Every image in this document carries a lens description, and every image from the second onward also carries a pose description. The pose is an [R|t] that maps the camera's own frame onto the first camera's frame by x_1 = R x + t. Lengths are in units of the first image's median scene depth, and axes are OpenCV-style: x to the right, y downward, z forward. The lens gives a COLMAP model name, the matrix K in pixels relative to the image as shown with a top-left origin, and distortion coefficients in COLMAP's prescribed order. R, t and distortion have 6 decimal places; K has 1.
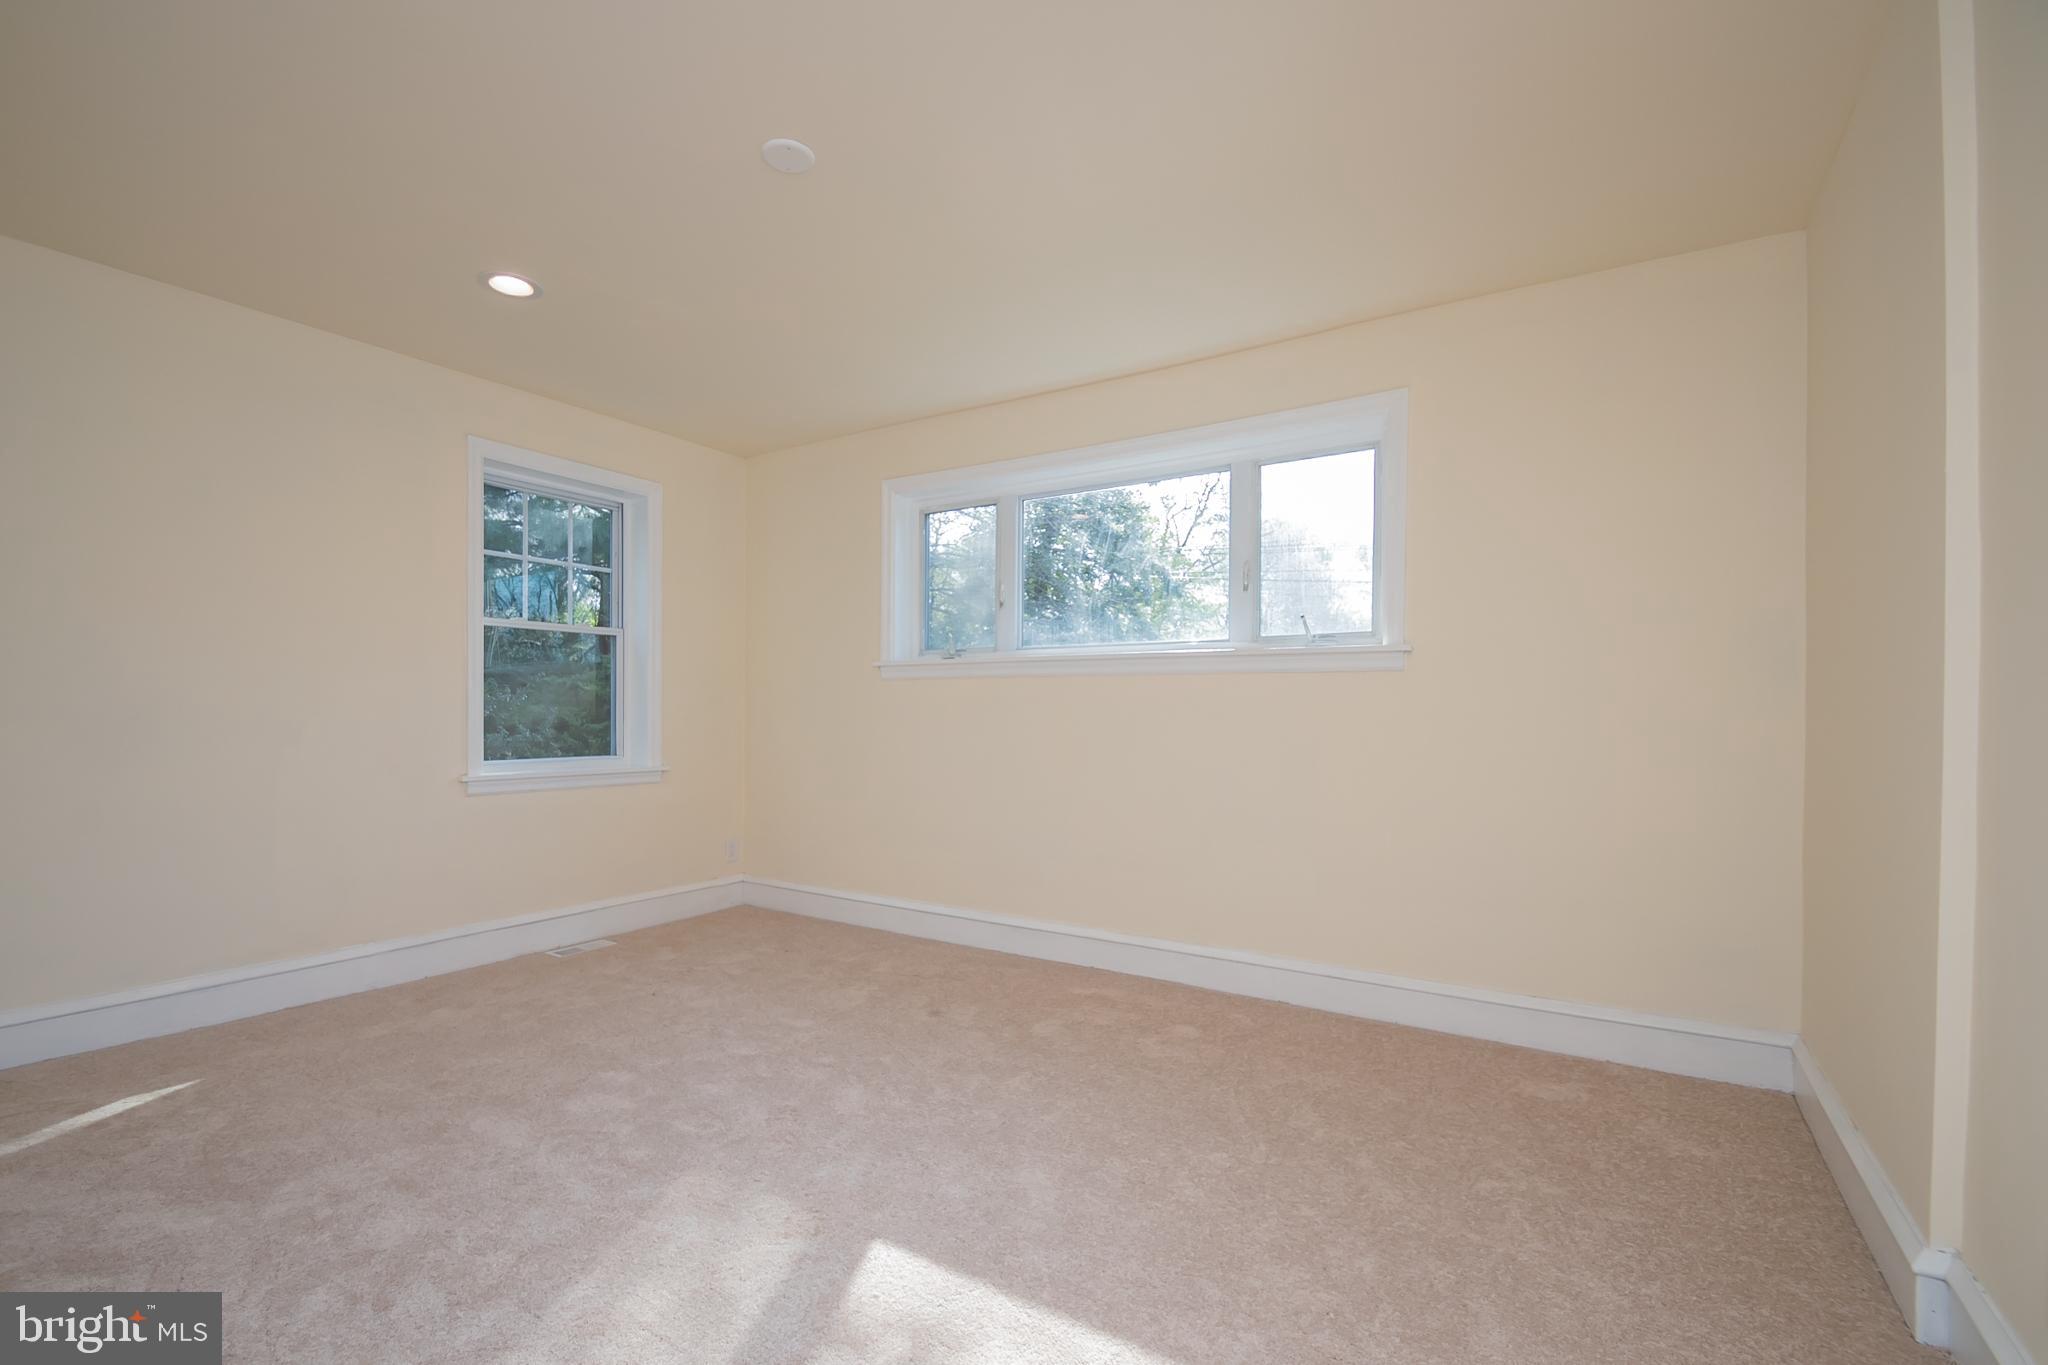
lens RADIAL K [[895.7, 0, 997.6], [0, 895.7, 716.6], [0, 0, 1]] dist [0.010108, -0.016793]
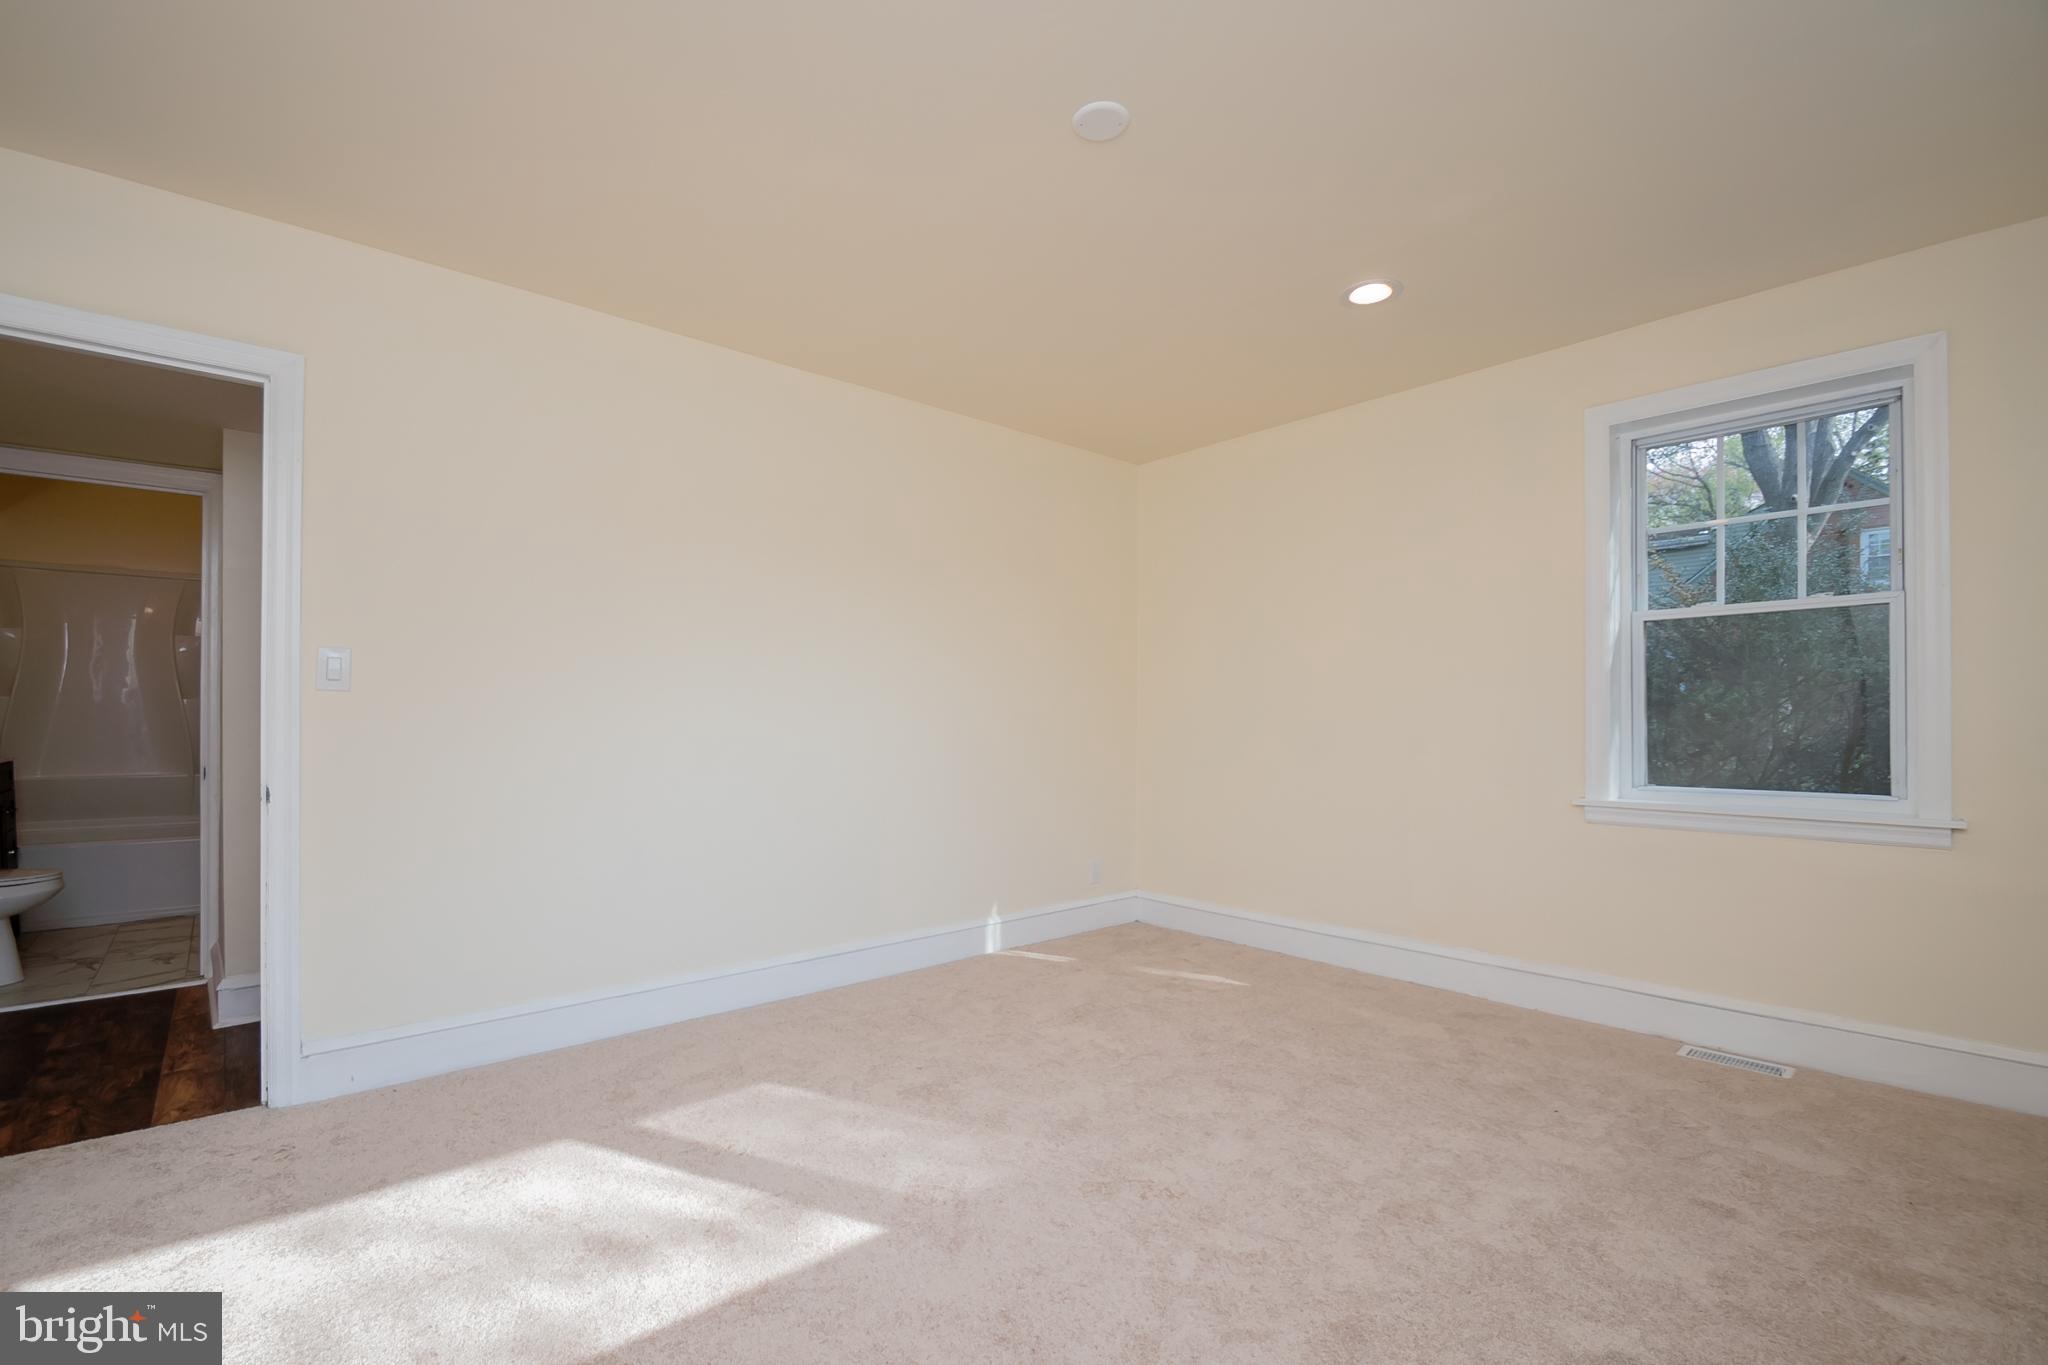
lens RADIAL K [[953.5, 0, 1018.7], [0, 953.5, 704.8], [0, 0, 1]] dist [0.000309, -0.000125]
pose [[-0.271483, -0.018995, -0.962256, 0.421488], [-0.008013, 0.999815, -0.017475, -0.004647], [0.962410, 0.002967, -0.271585, 0.668454]]
